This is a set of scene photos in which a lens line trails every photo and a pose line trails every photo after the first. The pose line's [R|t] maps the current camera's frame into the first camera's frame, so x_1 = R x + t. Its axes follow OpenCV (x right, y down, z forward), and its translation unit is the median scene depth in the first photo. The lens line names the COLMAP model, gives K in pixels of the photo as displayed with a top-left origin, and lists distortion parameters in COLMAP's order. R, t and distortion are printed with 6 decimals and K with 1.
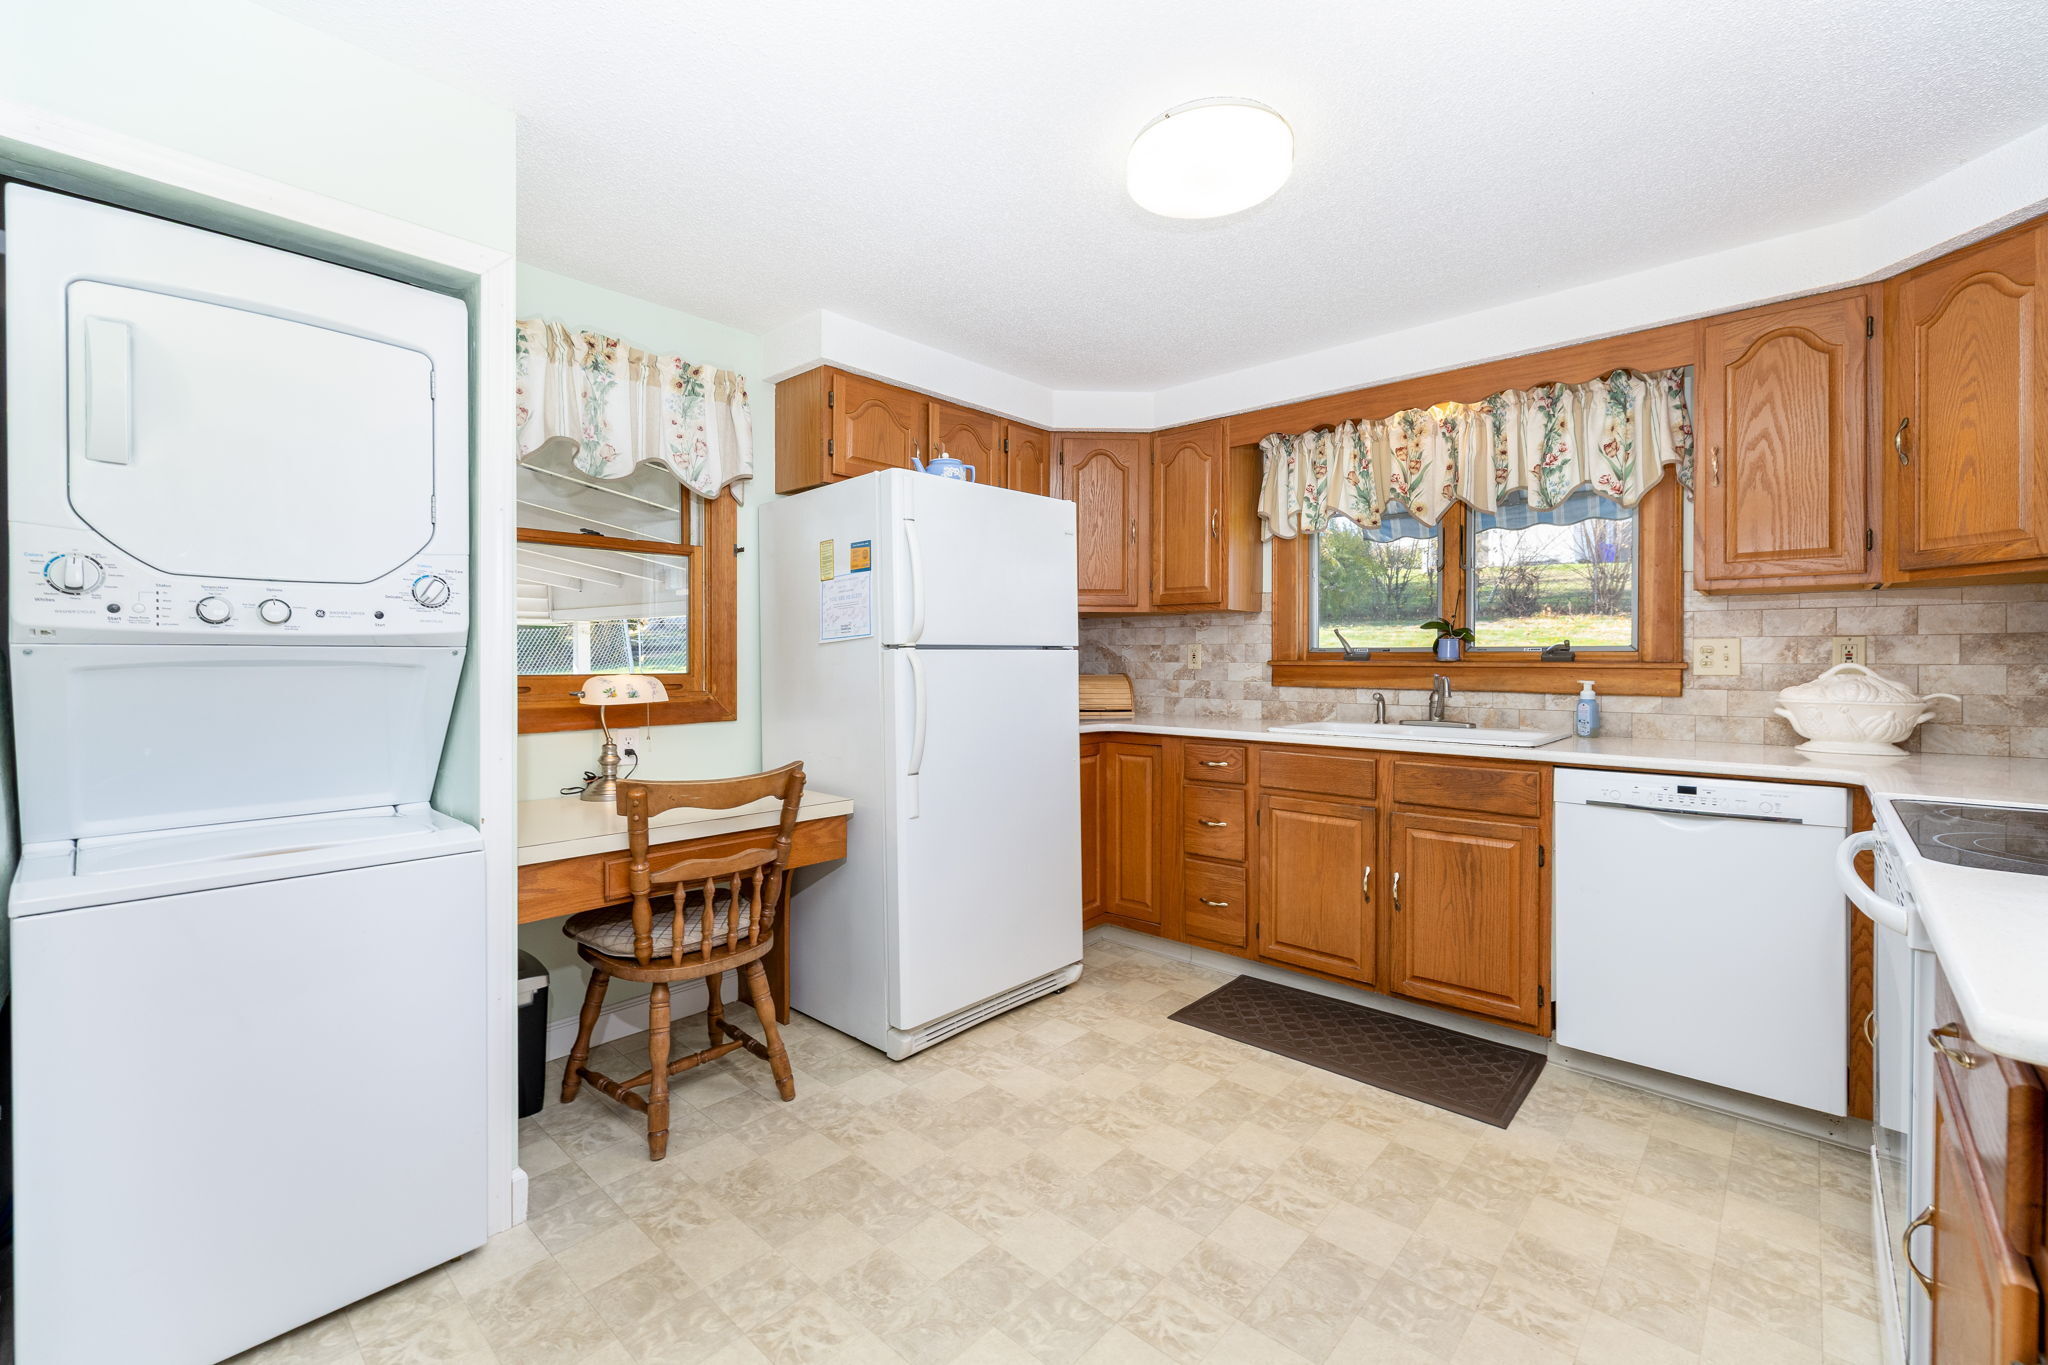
lens RADIAL K [[868.6, 0, 1026.6], [0, 868.6, 661.5], [0, 0, 1]] dist [0.001127, -0.000194]
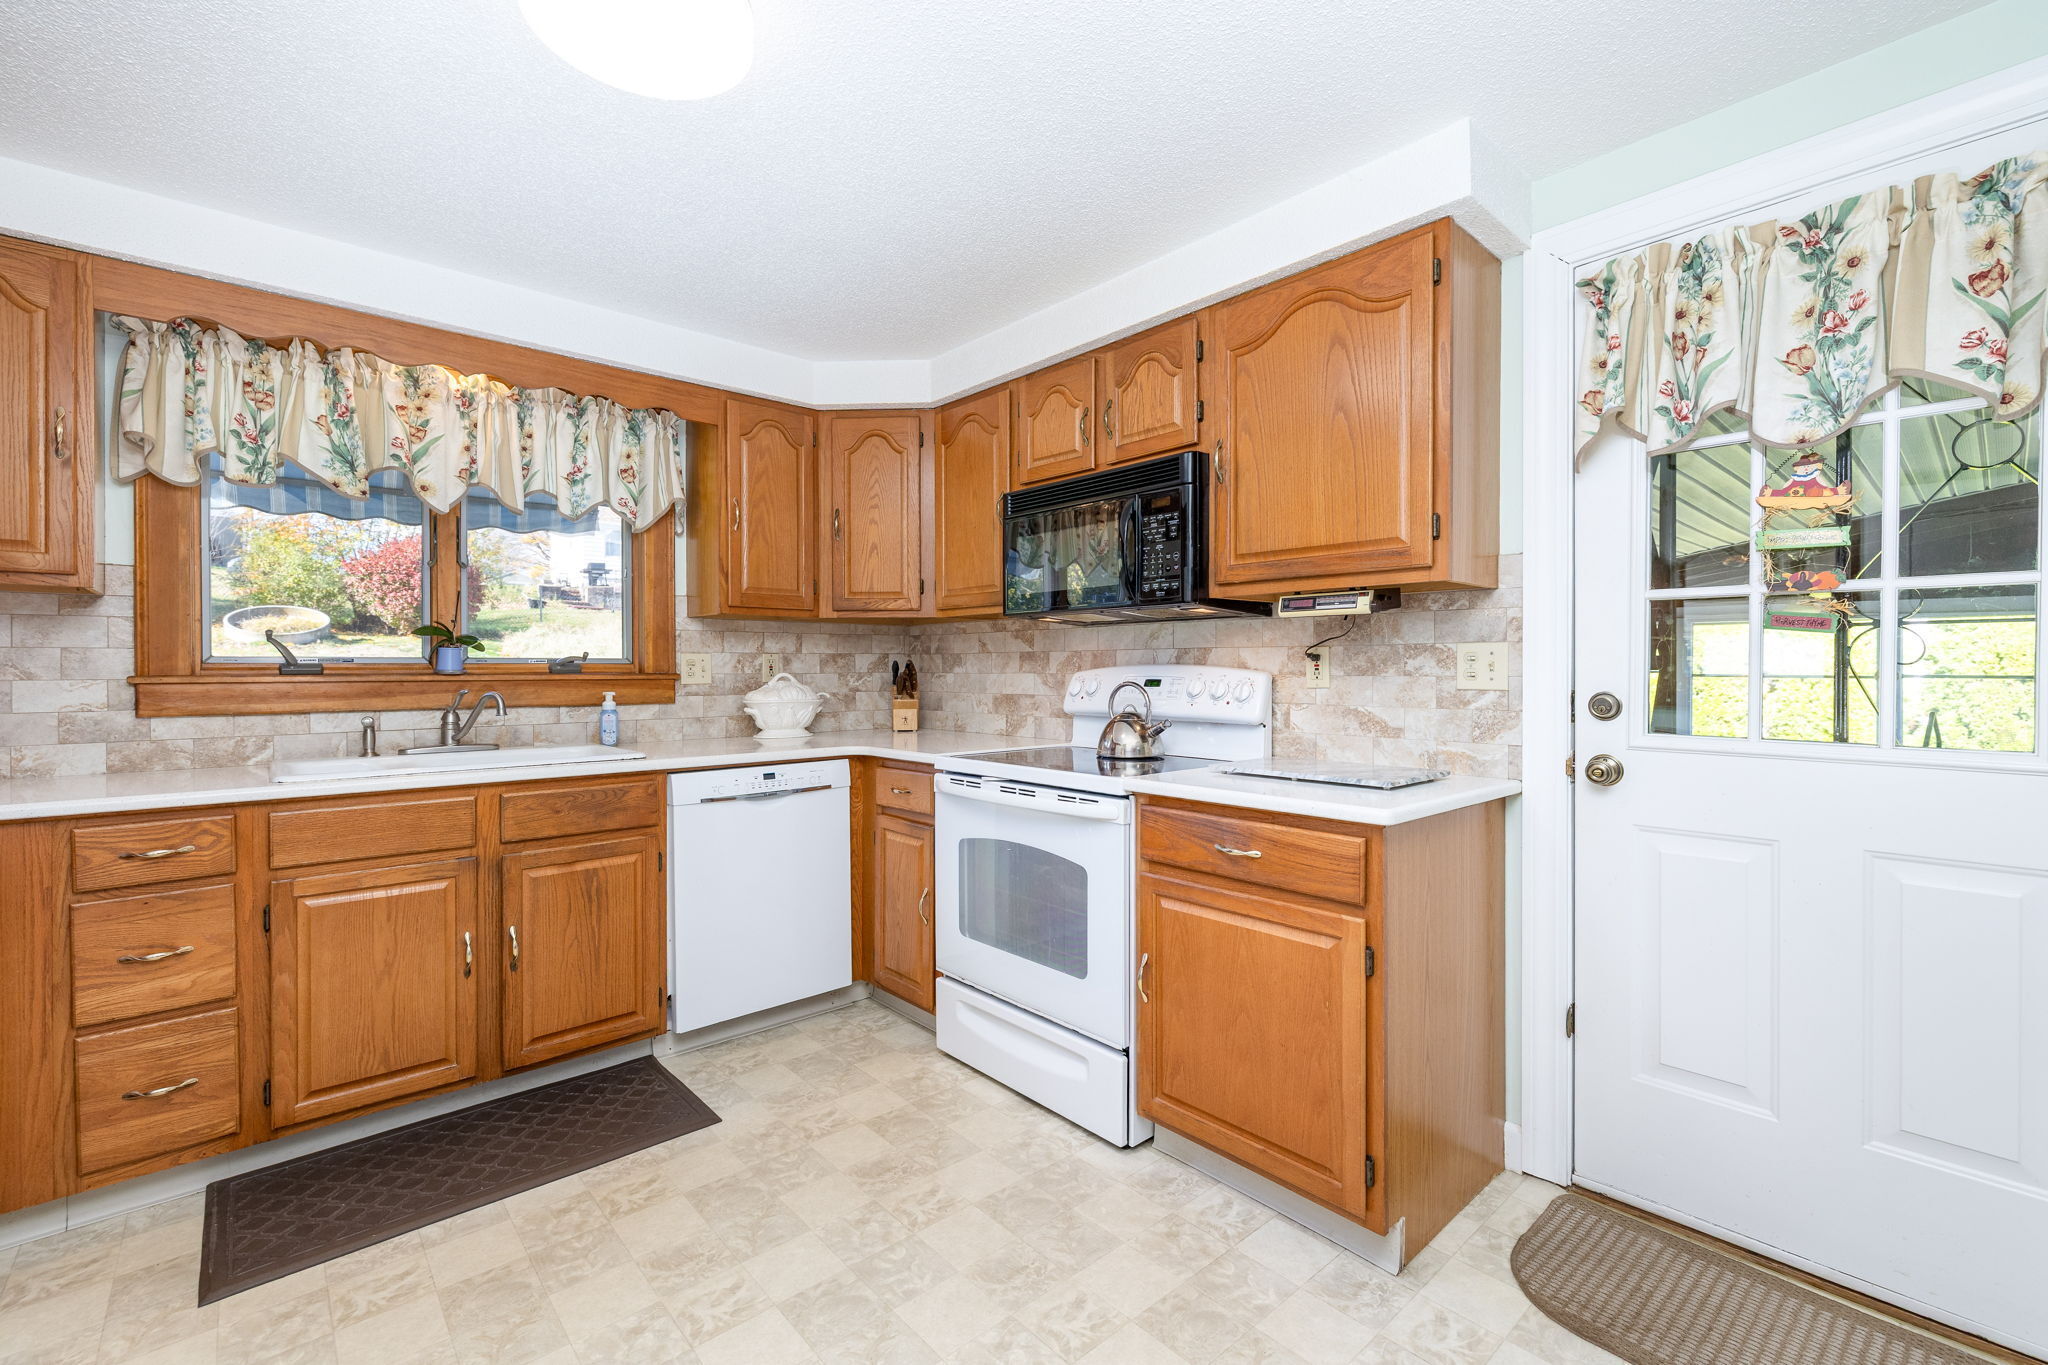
lens RADIAL K [[868.6, 0, 1016.8], [0, 868.6, 673.4], [0, 0, 1]] dist [0.001127, -0.000194]
pose [[0.112199, -0.006690, 0.993663, -0.350750], [0.007890, 0.999952, 0.005842, -0.002223], [-0.993654, 0.007185, 0.112246, 0.417829]]
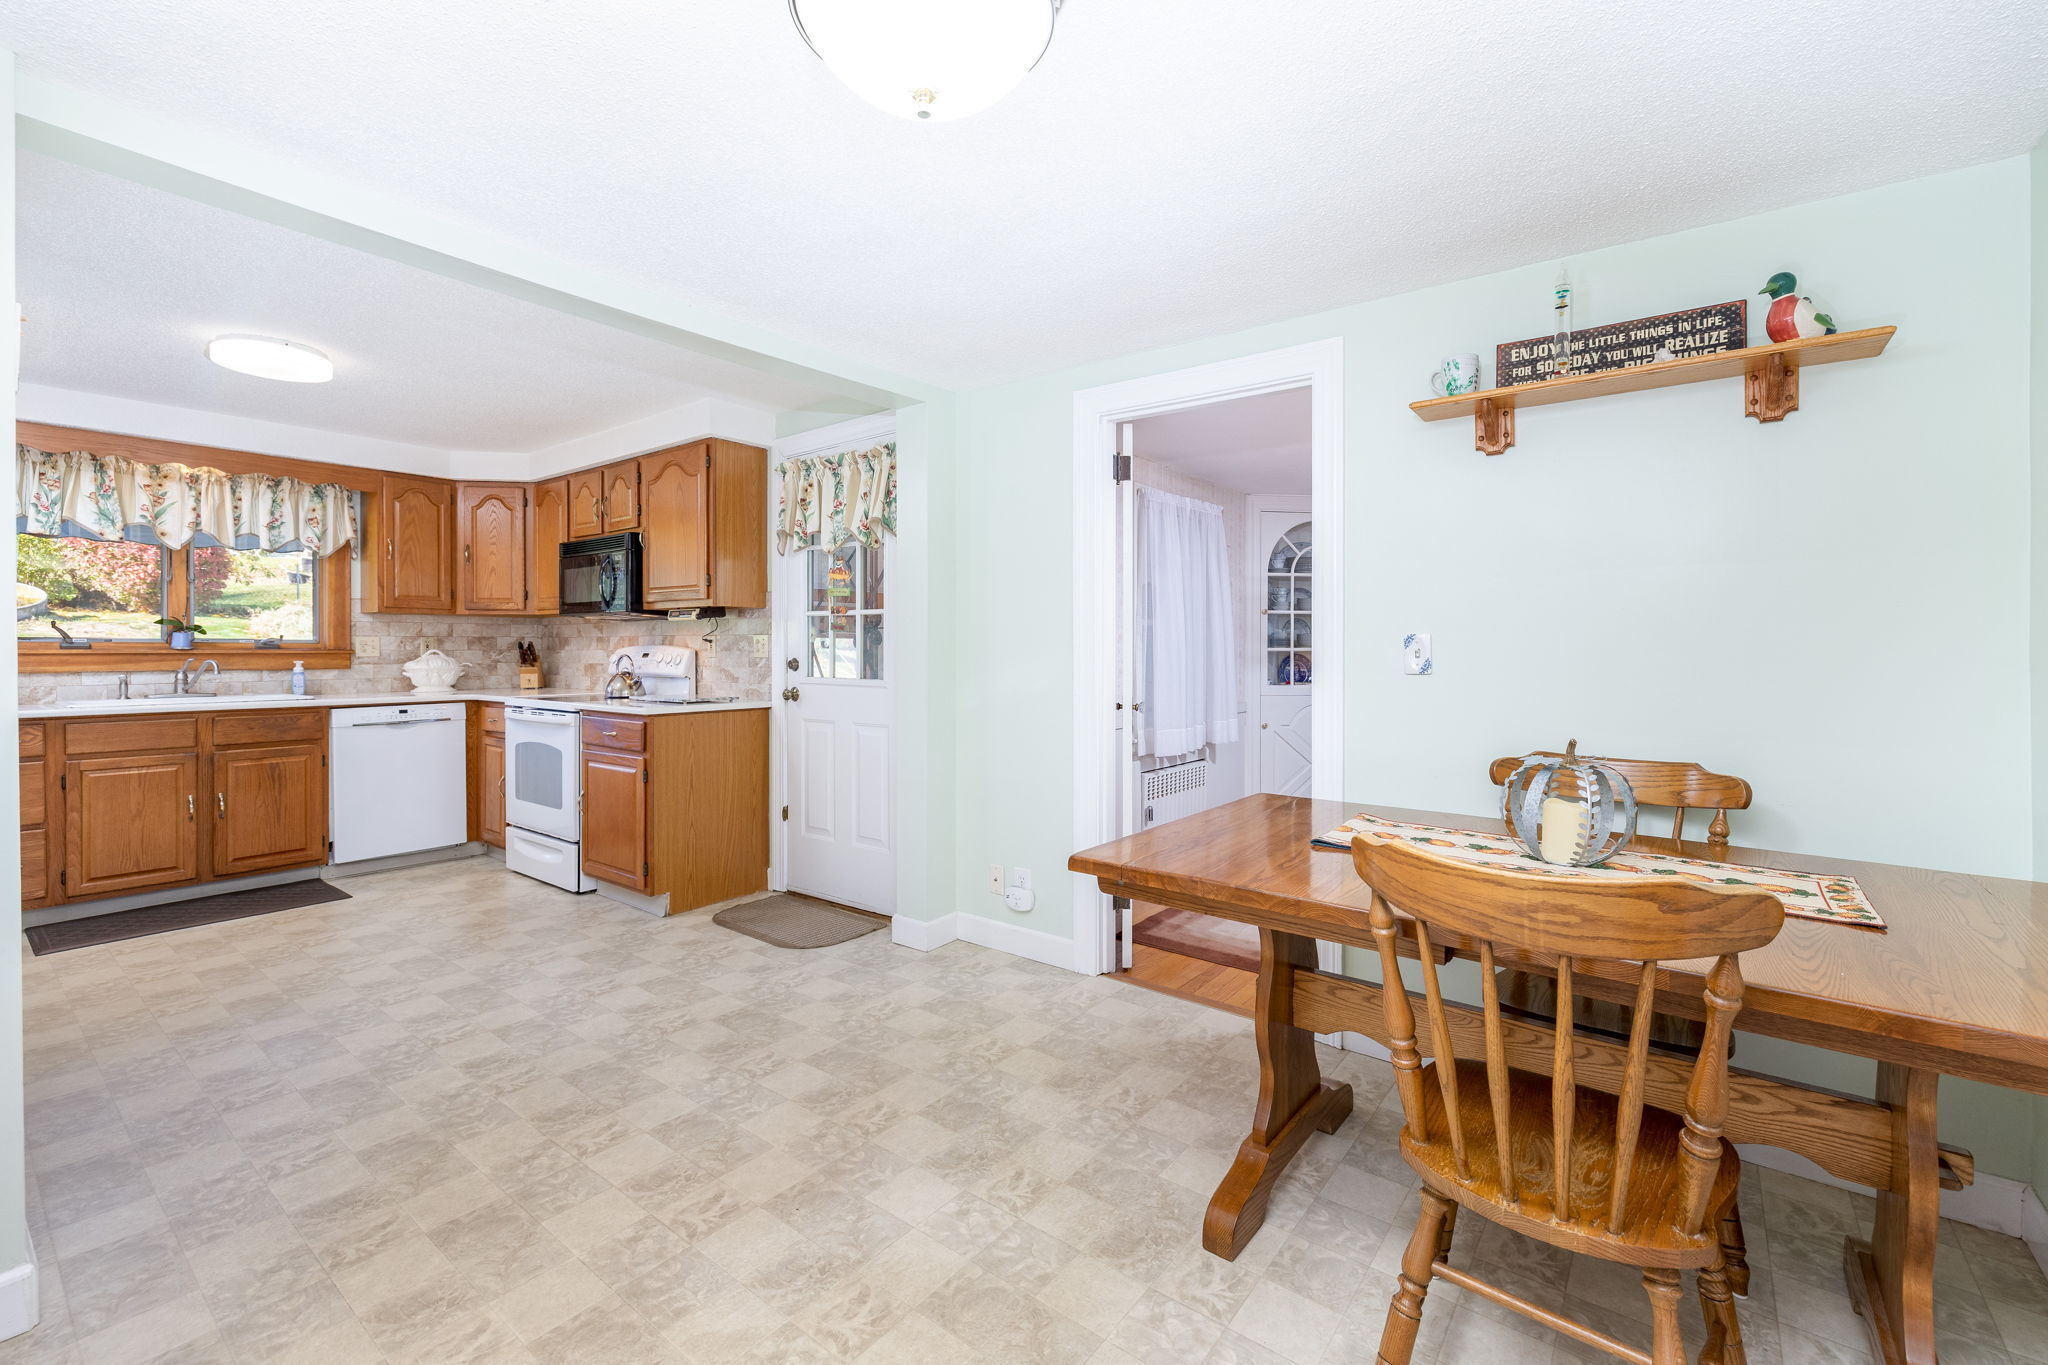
lens RADIAL K [[868.6, 0, 1003.1], [0, 868.6, 651.9], [0, 0, 1]] dist [0.001127, -0.000194]
pose [[-0.059706, -0.003969, 0.998208, -1.112009], [0.005274, 0.999977, 0.004291, 0.005442], [-0.998202, 0.005521, -0.059683, -0.231276]]
